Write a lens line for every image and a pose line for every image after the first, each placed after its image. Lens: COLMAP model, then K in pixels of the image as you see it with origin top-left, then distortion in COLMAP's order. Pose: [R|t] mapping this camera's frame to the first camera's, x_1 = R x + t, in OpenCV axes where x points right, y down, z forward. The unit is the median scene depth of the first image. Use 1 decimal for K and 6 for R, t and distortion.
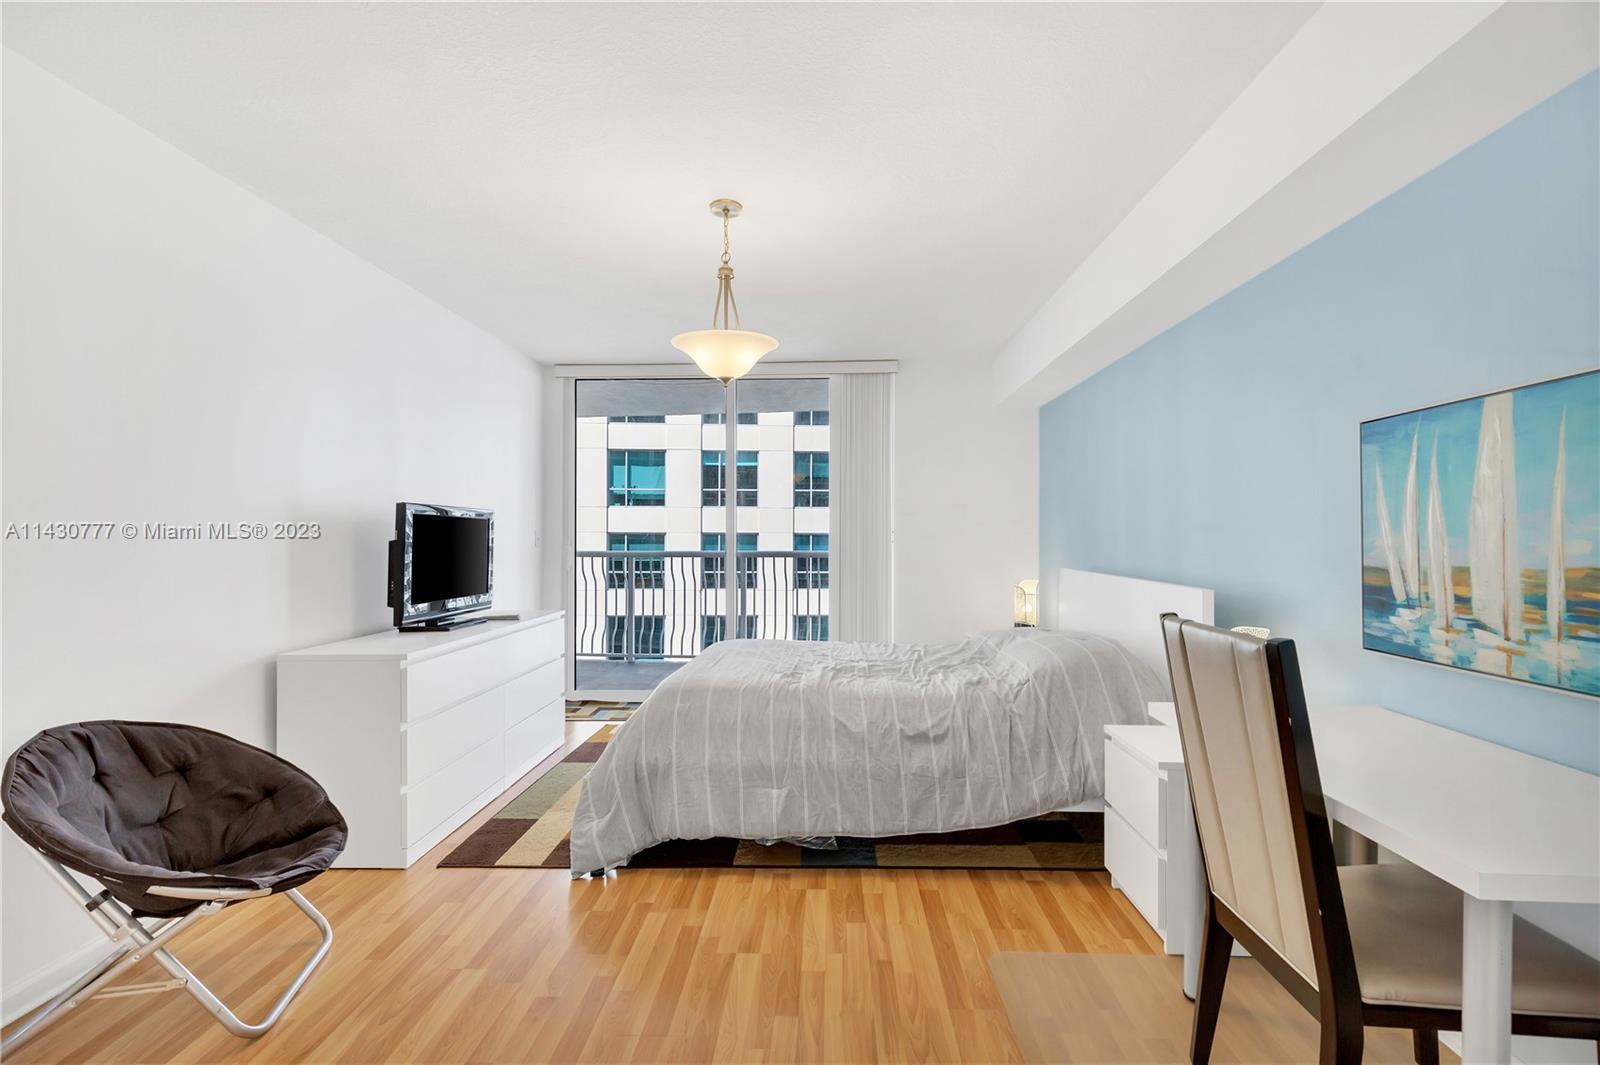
lens RADIAL K [[723.4, 0, 807.1], [0, 723.4, 527.4], [0, 0, 1]] dist [0.007570, -0.001950]
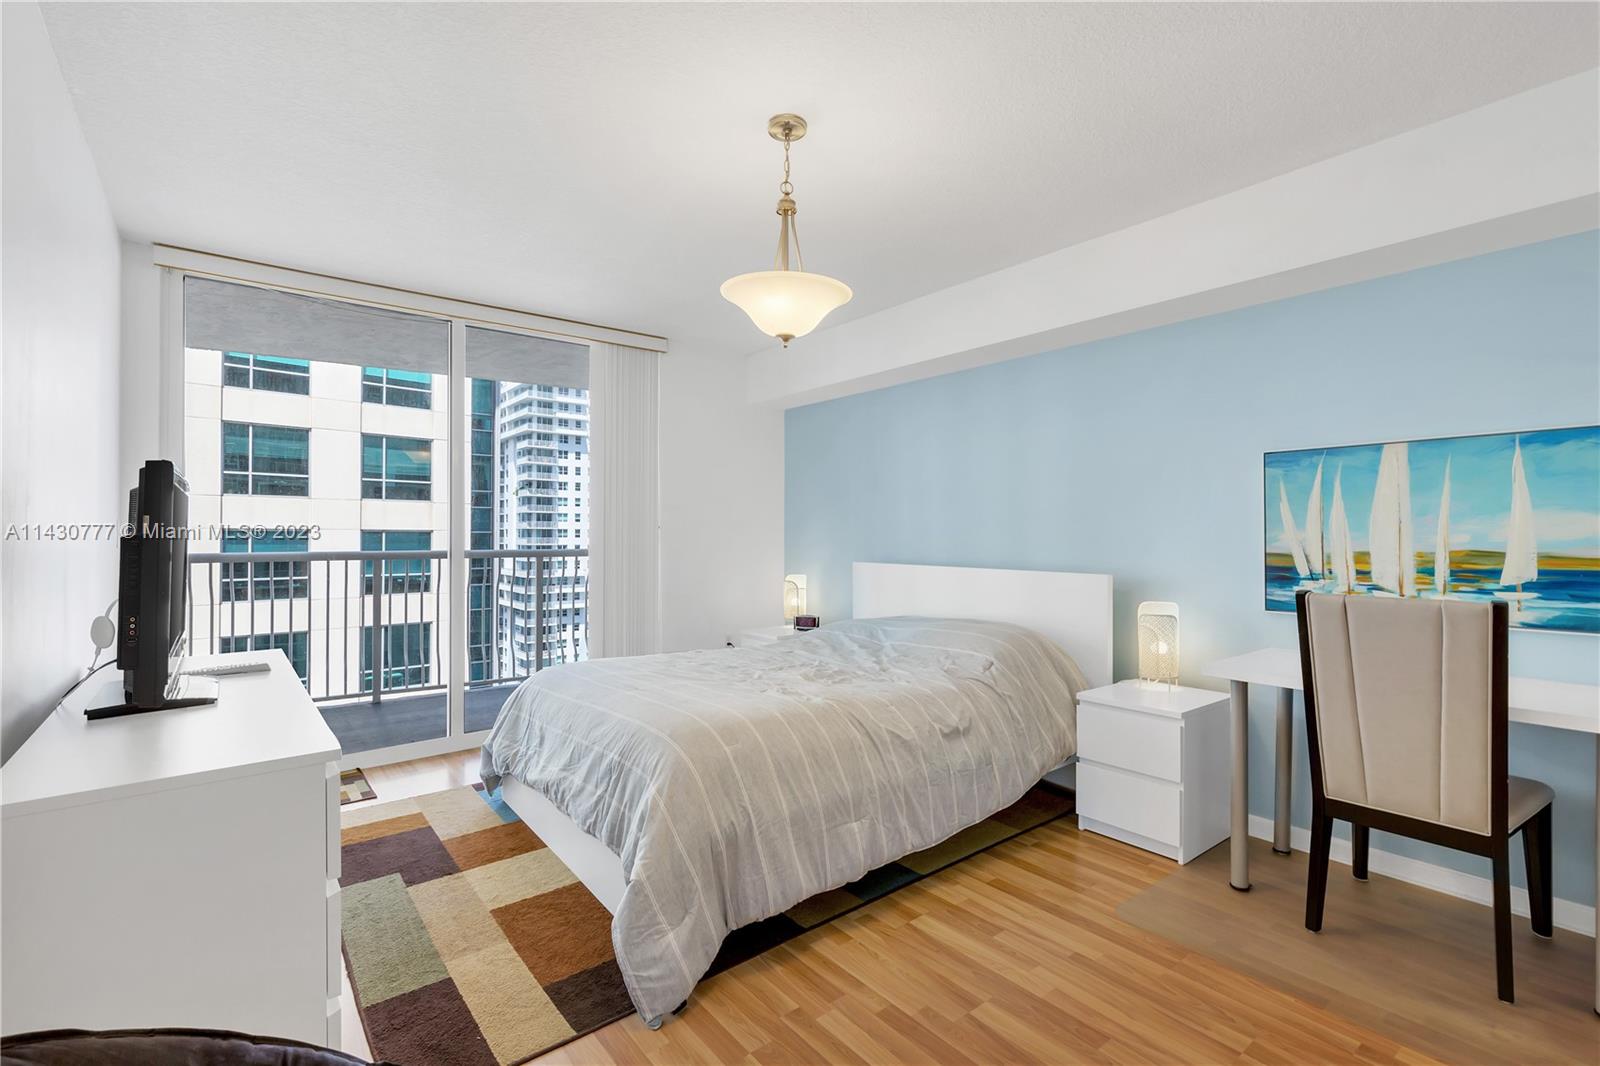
lens RADIAL K [[723.4, 0, 793.6], [0, 723.4, 530.2], [0, 0, 1]] dist [0.007570, -0.001950]
pose [[0.758524, 0.005816, 0.651619, -0.935343], [-0.009572, 0.999952, 0.002217, 0.014914], [-0.651575, -0.007919, 0.758543, 0.552085]]
